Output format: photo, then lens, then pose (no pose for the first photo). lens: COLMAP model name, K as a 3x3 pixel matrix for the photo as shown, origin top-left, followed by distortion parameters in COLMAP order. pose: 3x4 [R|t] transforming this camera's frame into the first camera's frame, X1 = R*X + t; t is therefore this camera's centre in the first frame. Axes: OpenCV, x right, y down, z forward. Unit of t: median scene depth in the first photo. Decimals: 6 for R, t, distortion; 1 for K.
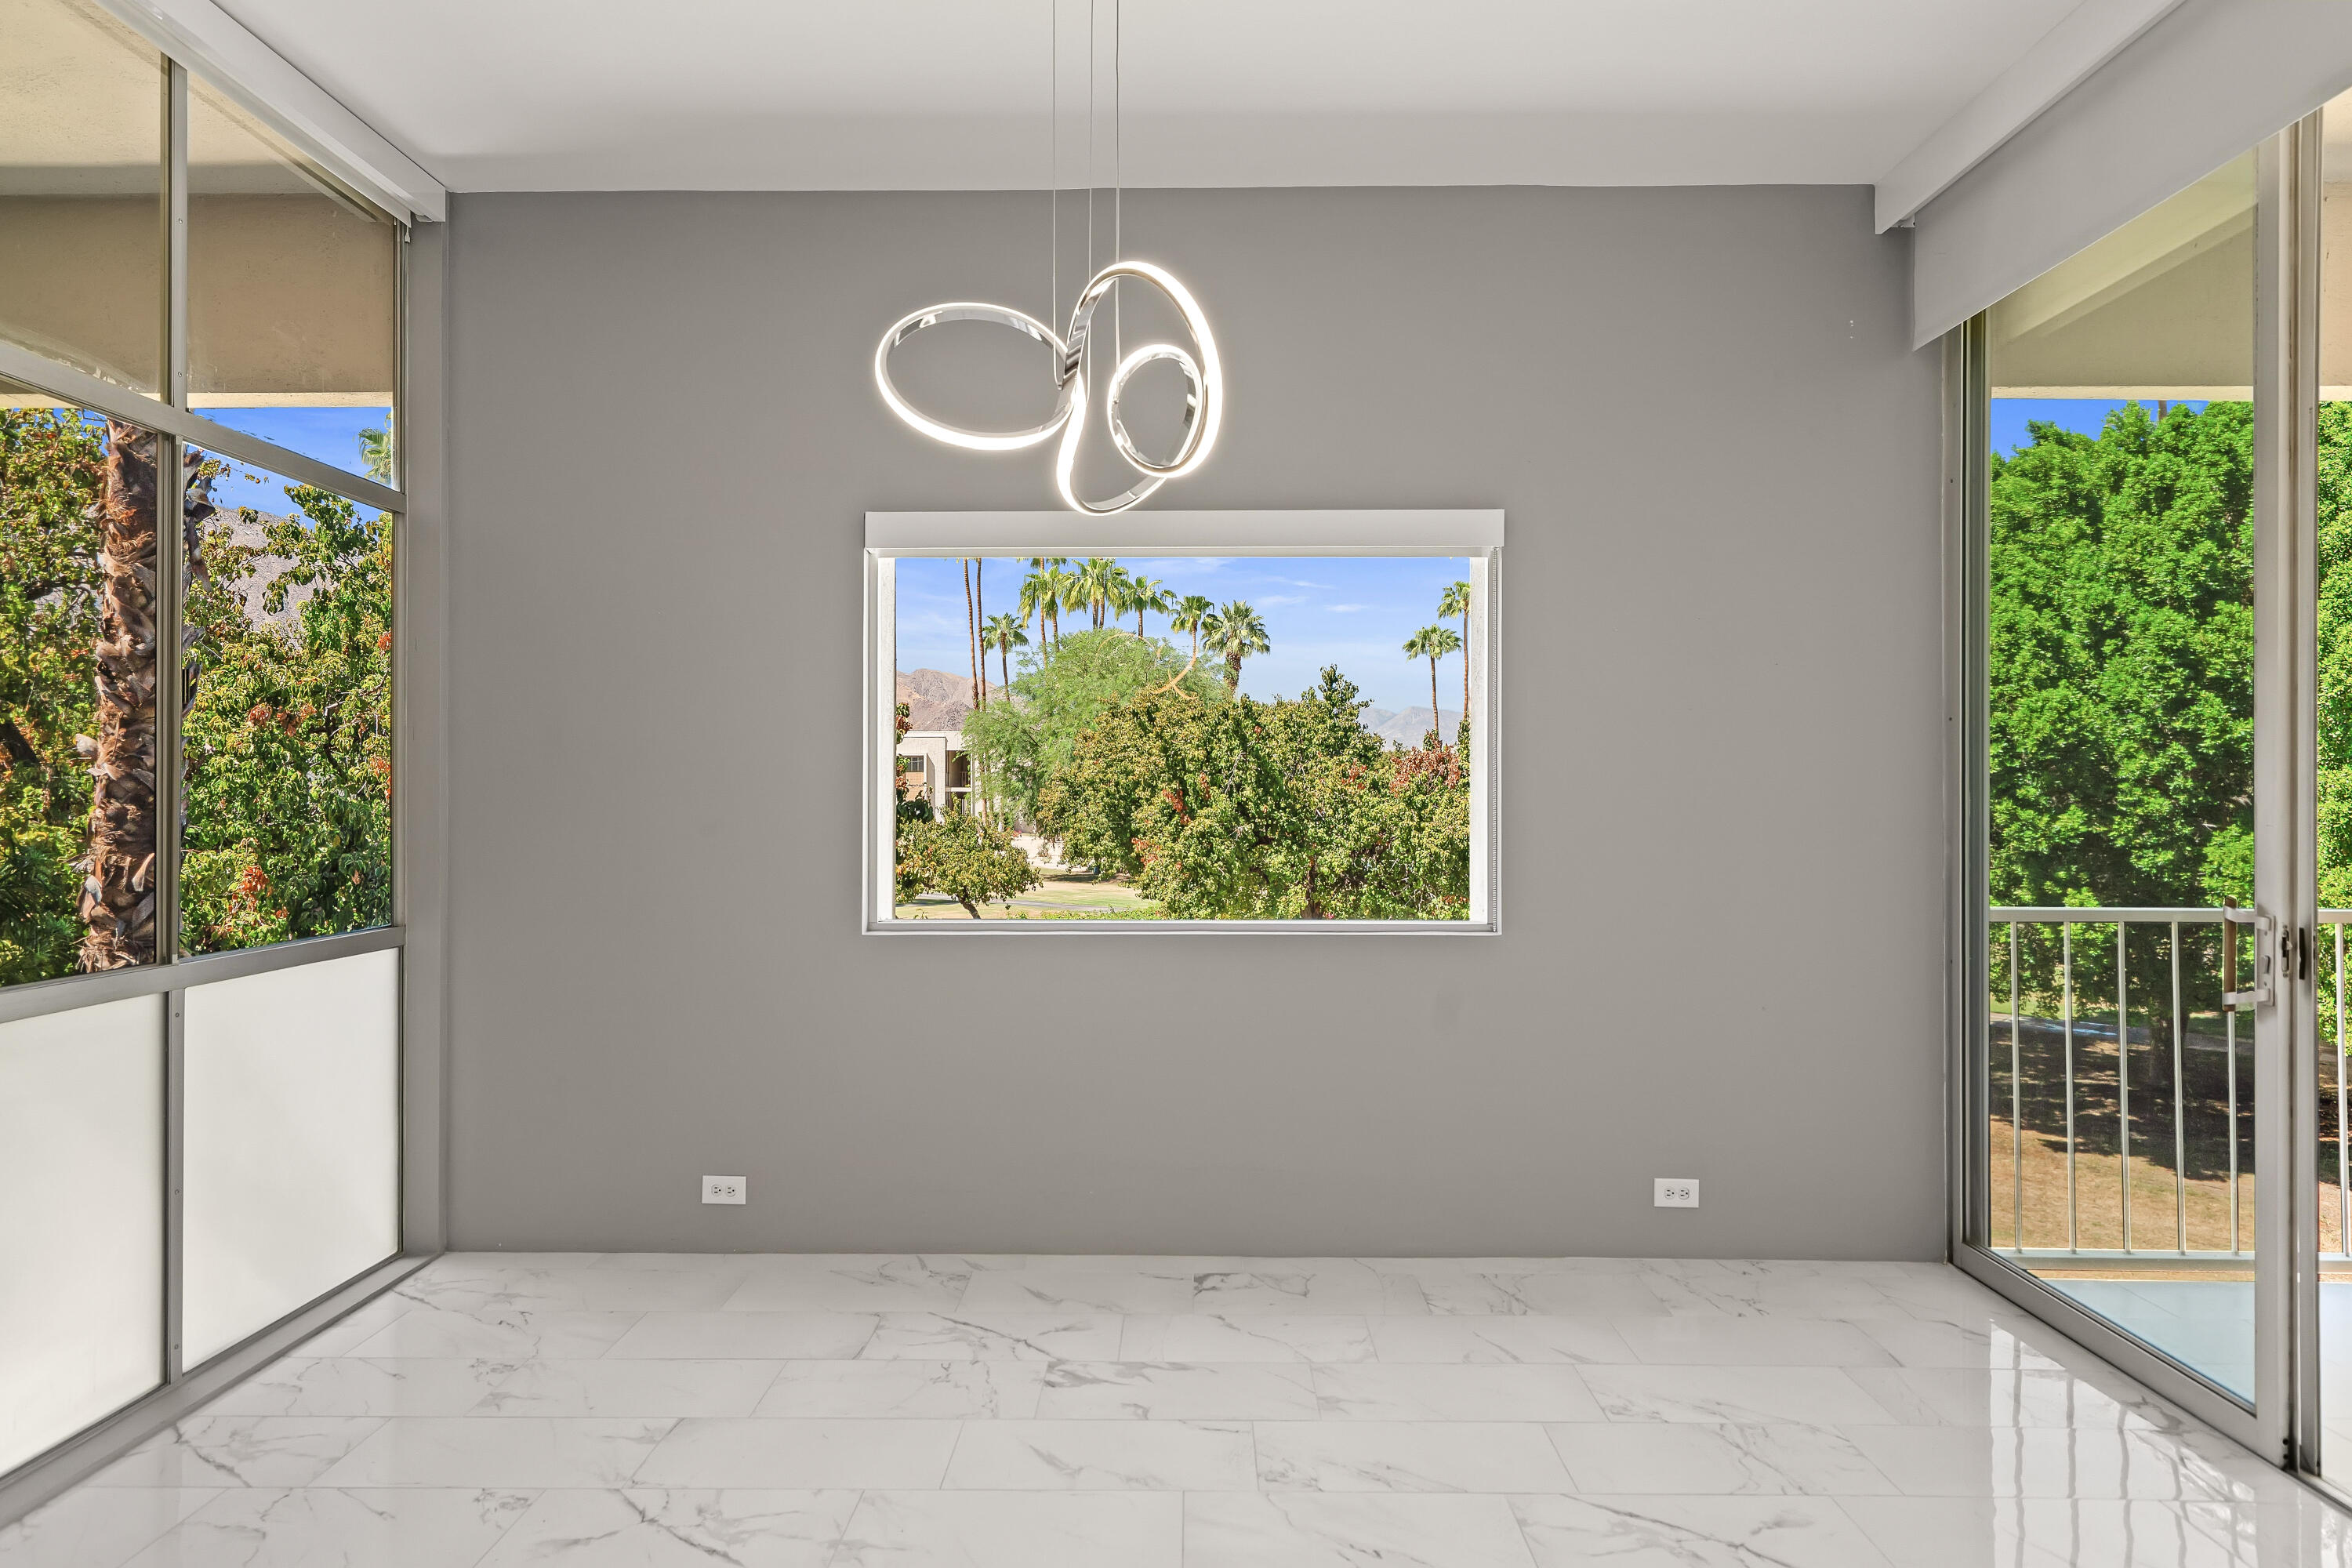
lens RADIAL K [[1424.6, 0, 1174.1], [0, 1424.6, 783.3], [0, 0, 1]] dist [0.005710, 0.003199]
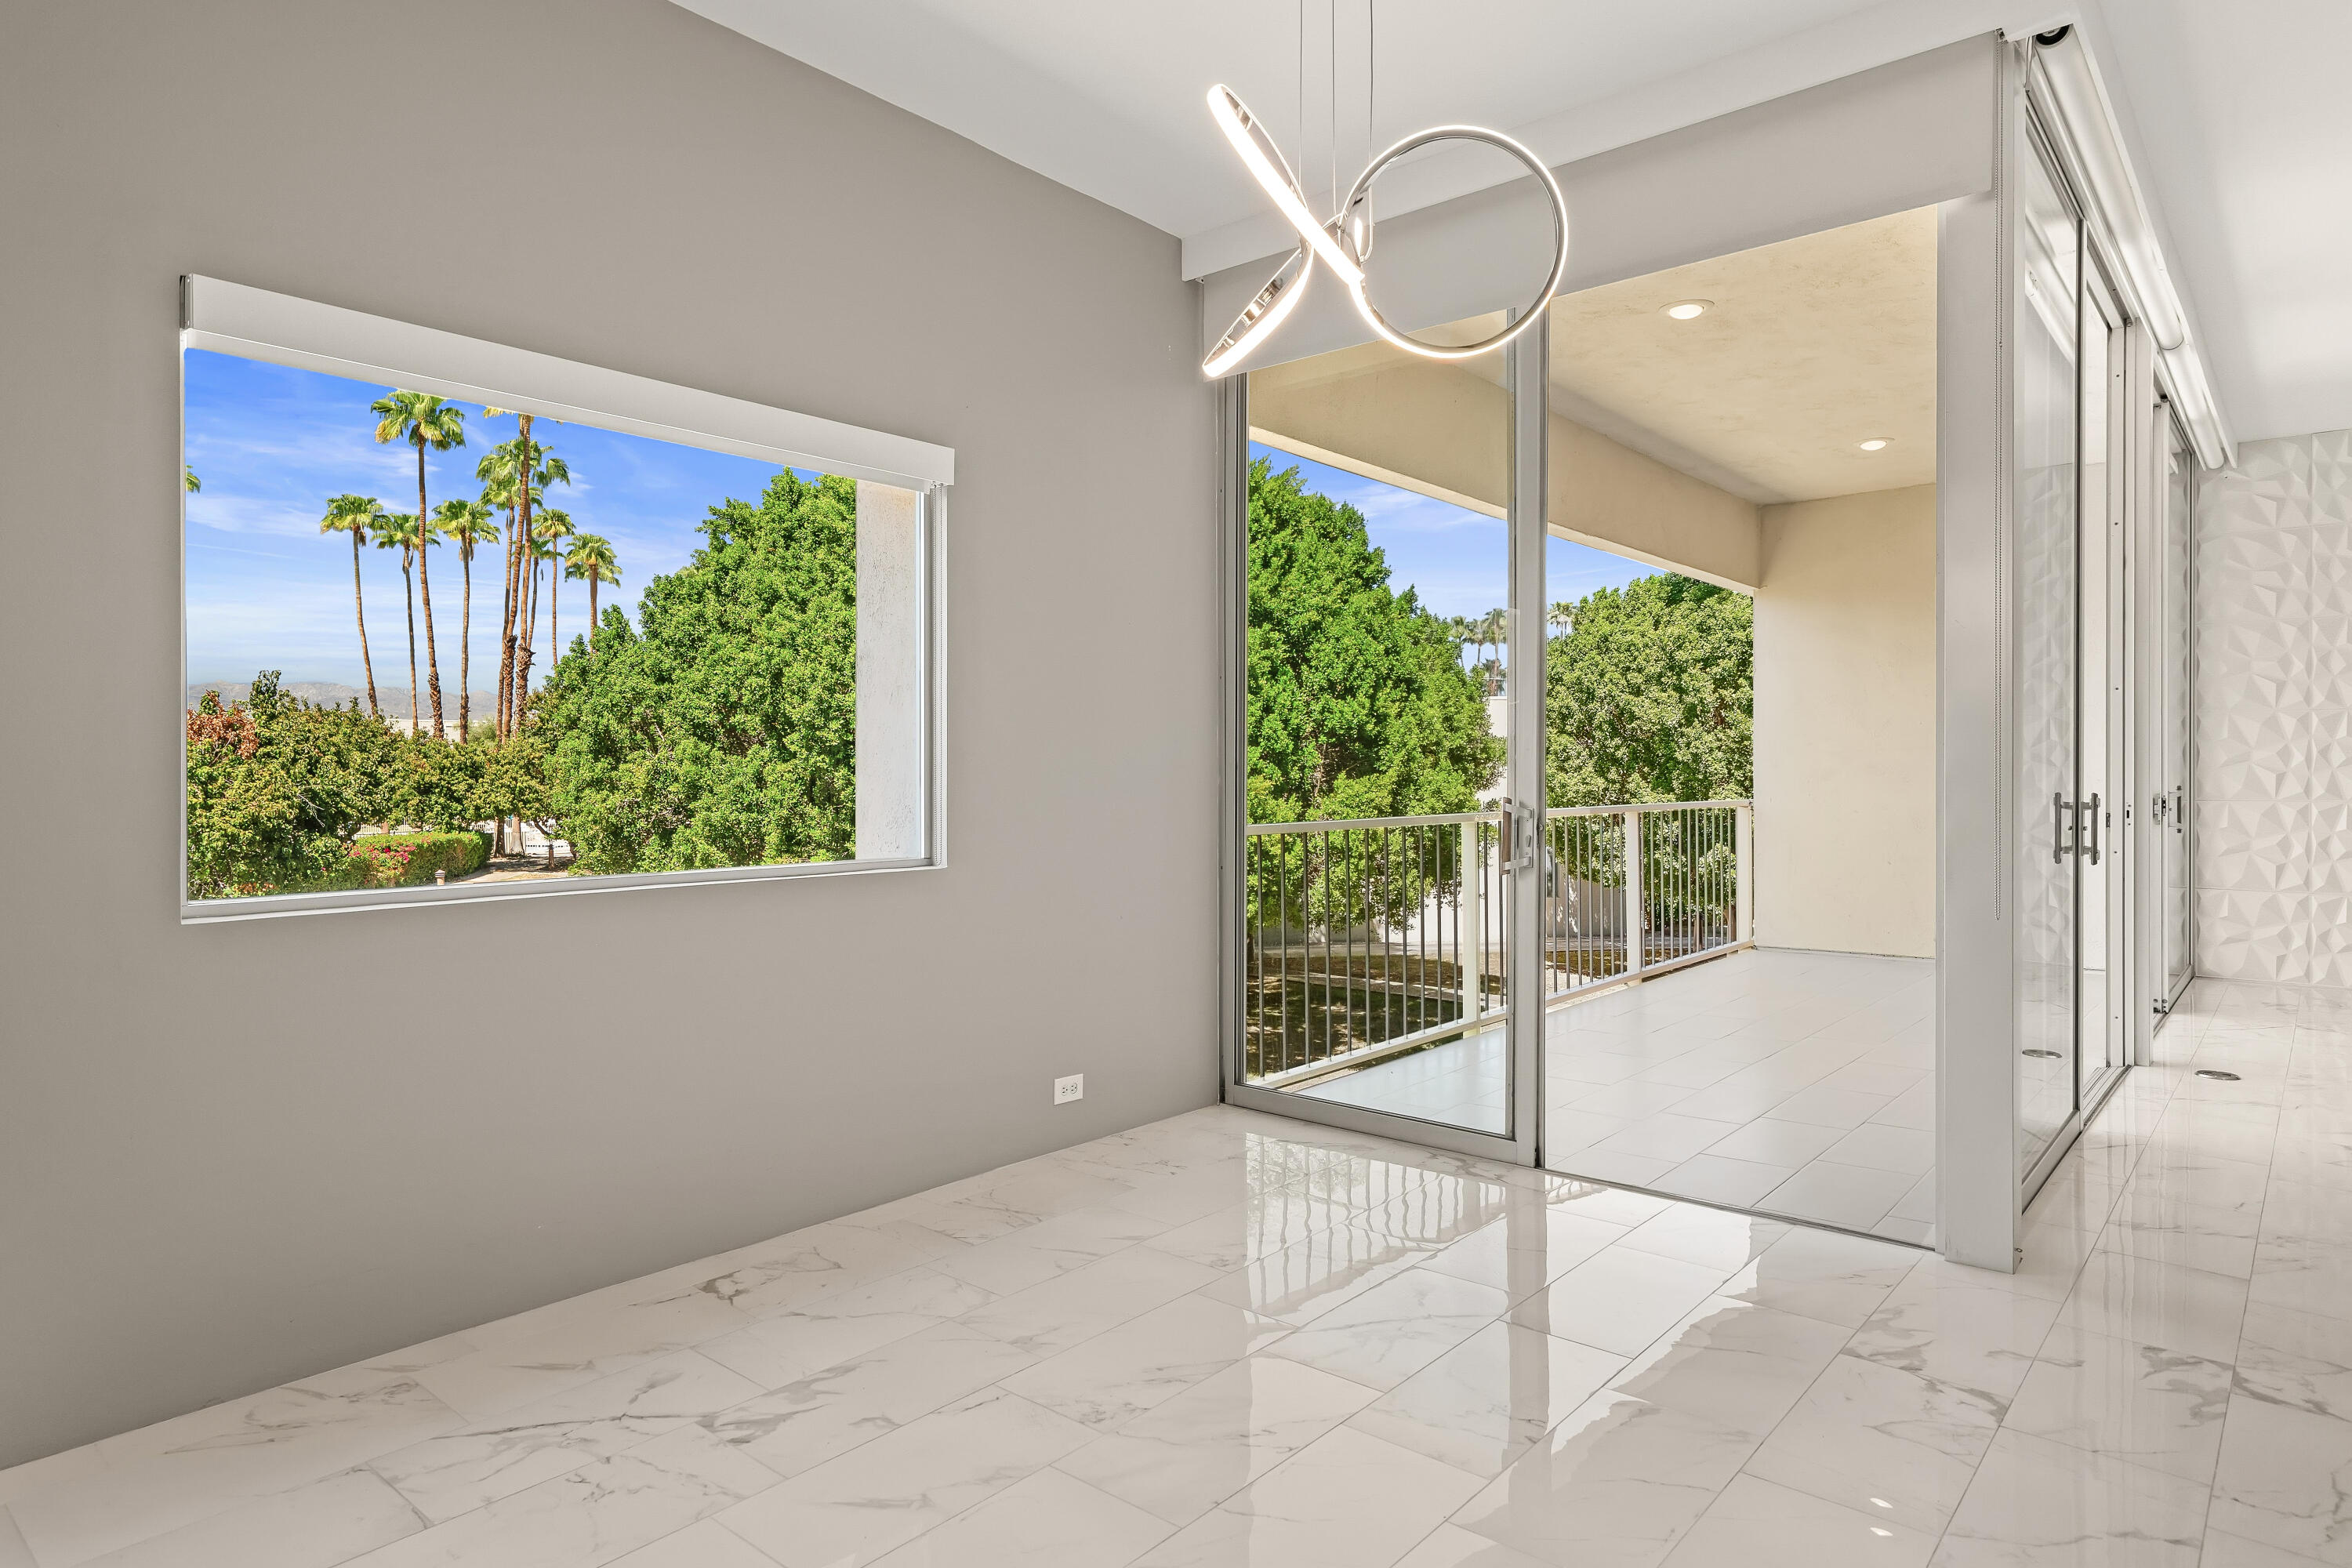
lens RADIAL K [[1343.5, 0, 1173.5], [0, 1343.5, 772.7], [0, 0, 1]] dist [0.003952, 0.001973]
pose [[0.642407, -0.004082, 0.766353, -0.102487], [-0.001422, 0.999978, 0.006518, 0.008264], [-0.766362, -0.005277, 0.642387, 0.066765]]
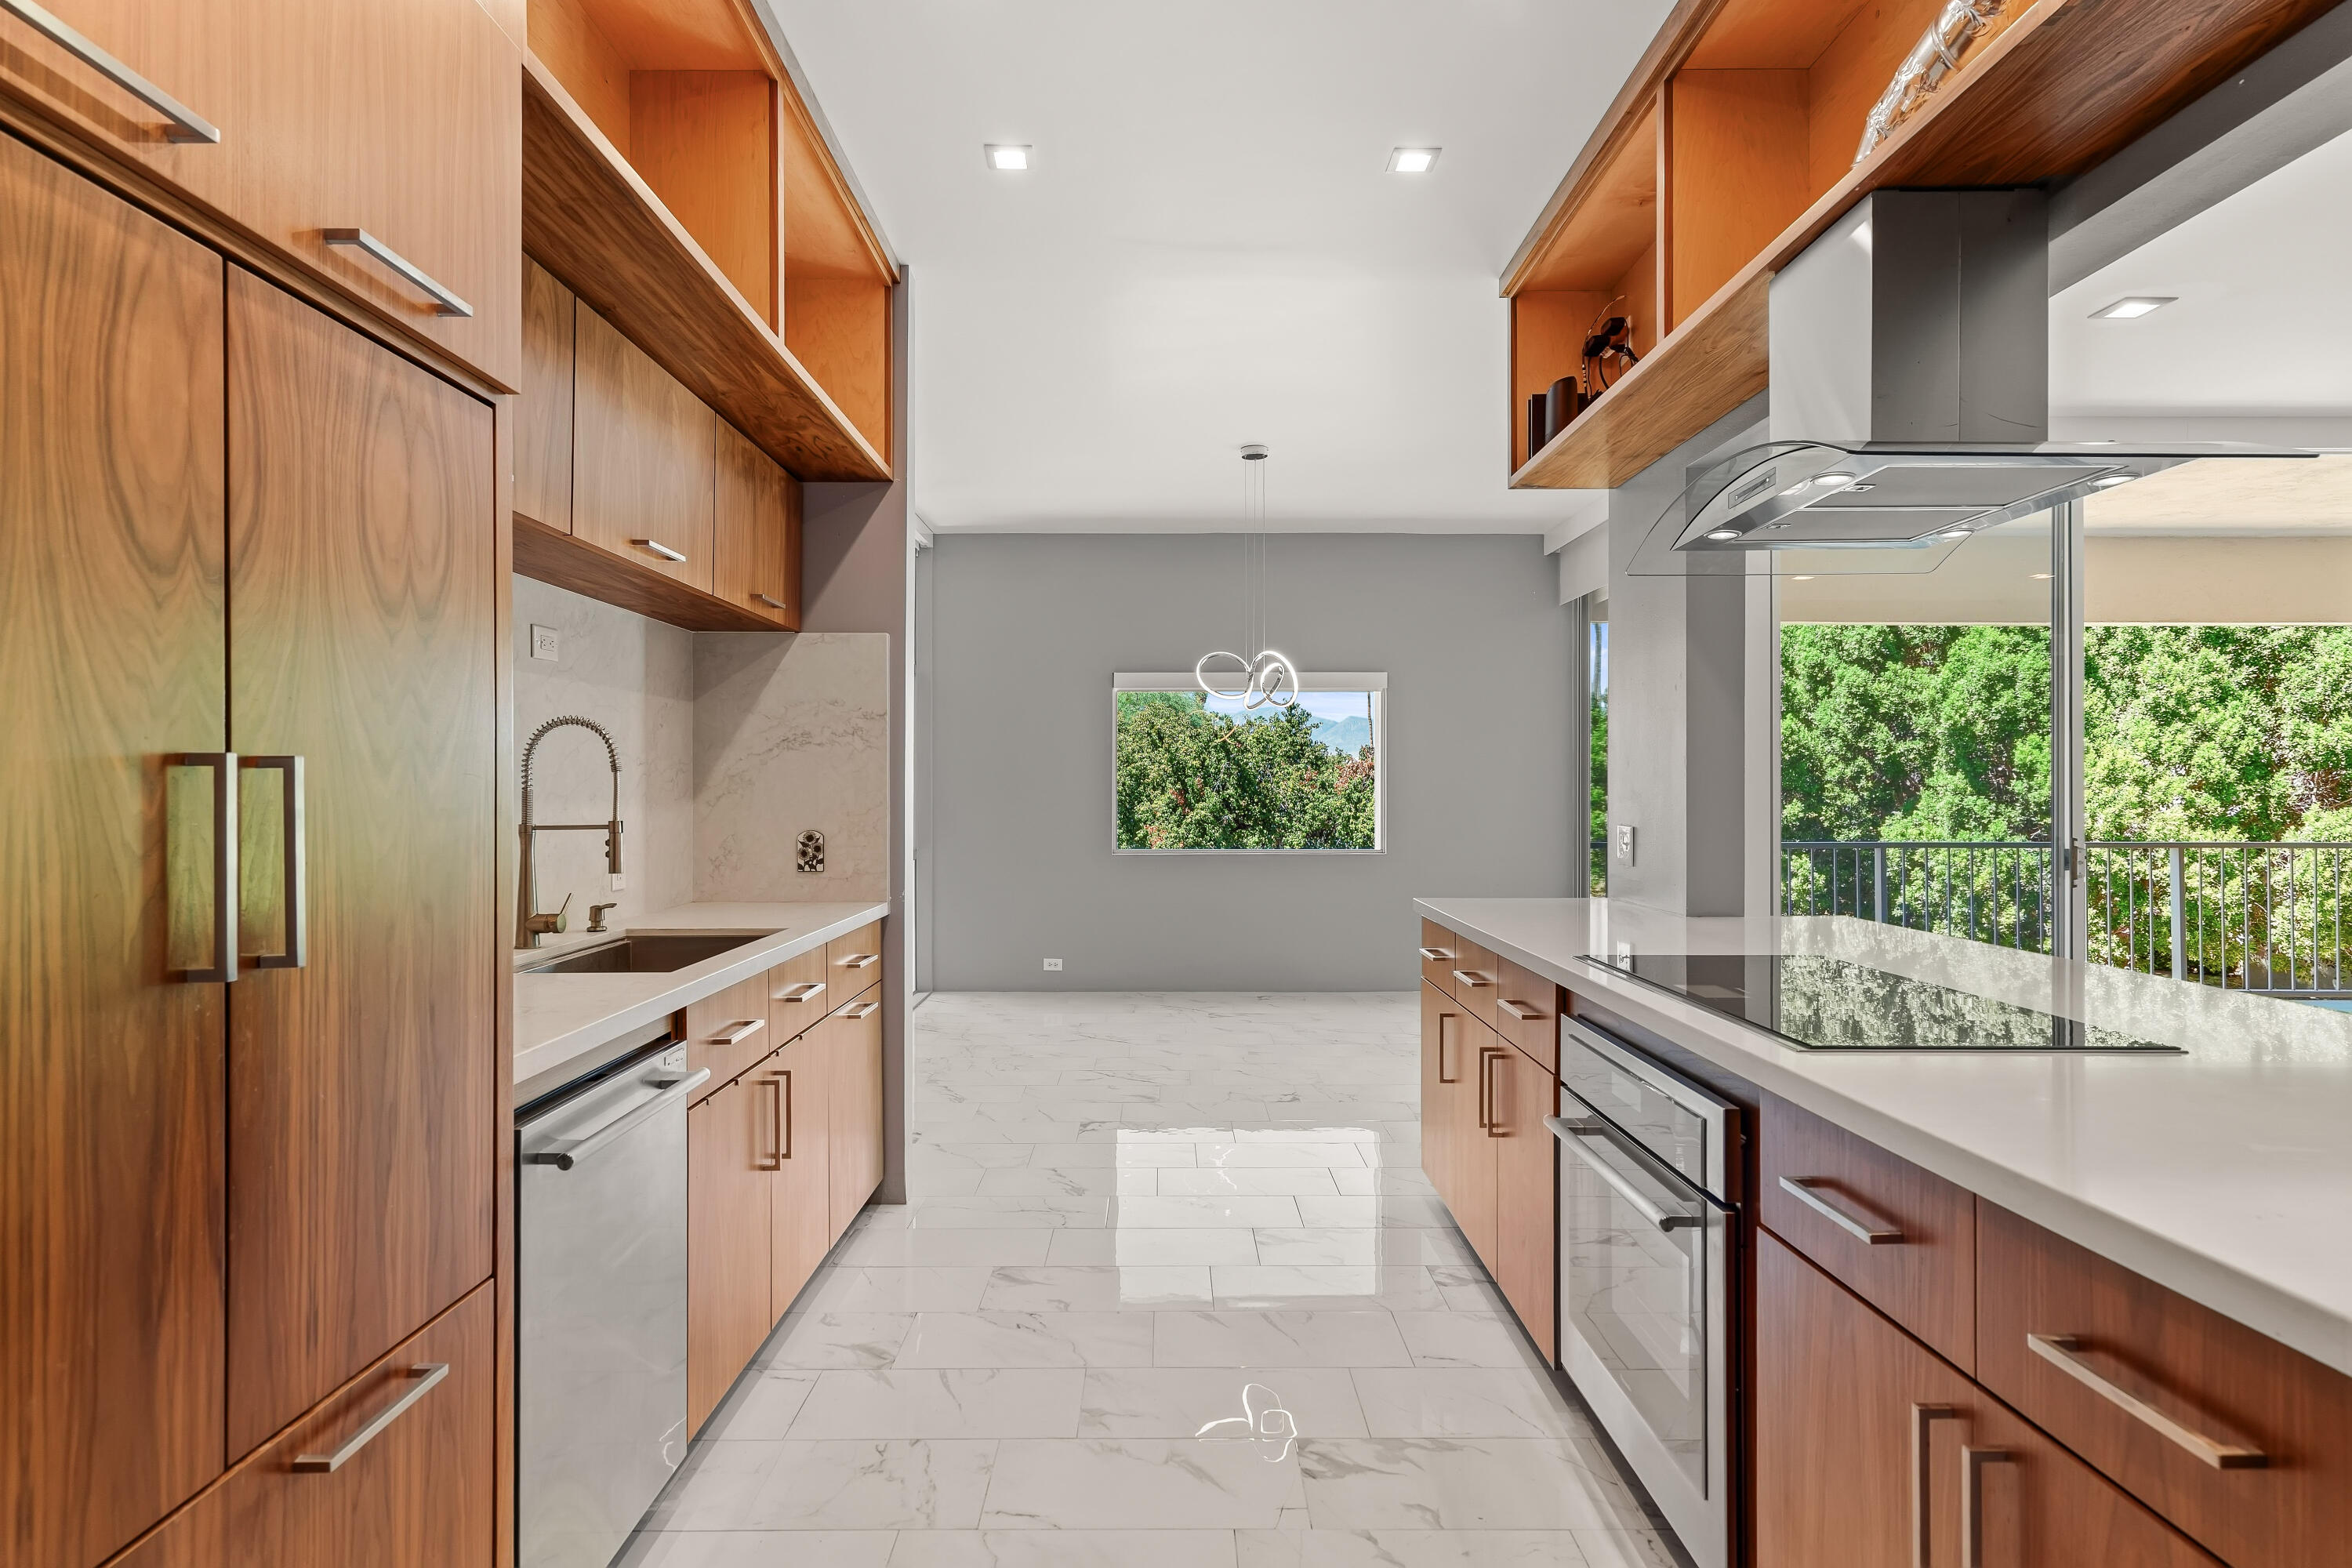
lens RADIAL K [[1227.8, 0, 1174.5], [0, 1227.8, 786.8], [0, 0, 1]] dist [-0.000735, -0.000088]
pose [[0.999748, -0.001874, 0.022369, -0.041698], [0.001794, 0.999992, 0.003615, -0.002953], [-0.022376, -0.003574, 0.999743, -0.257082]]
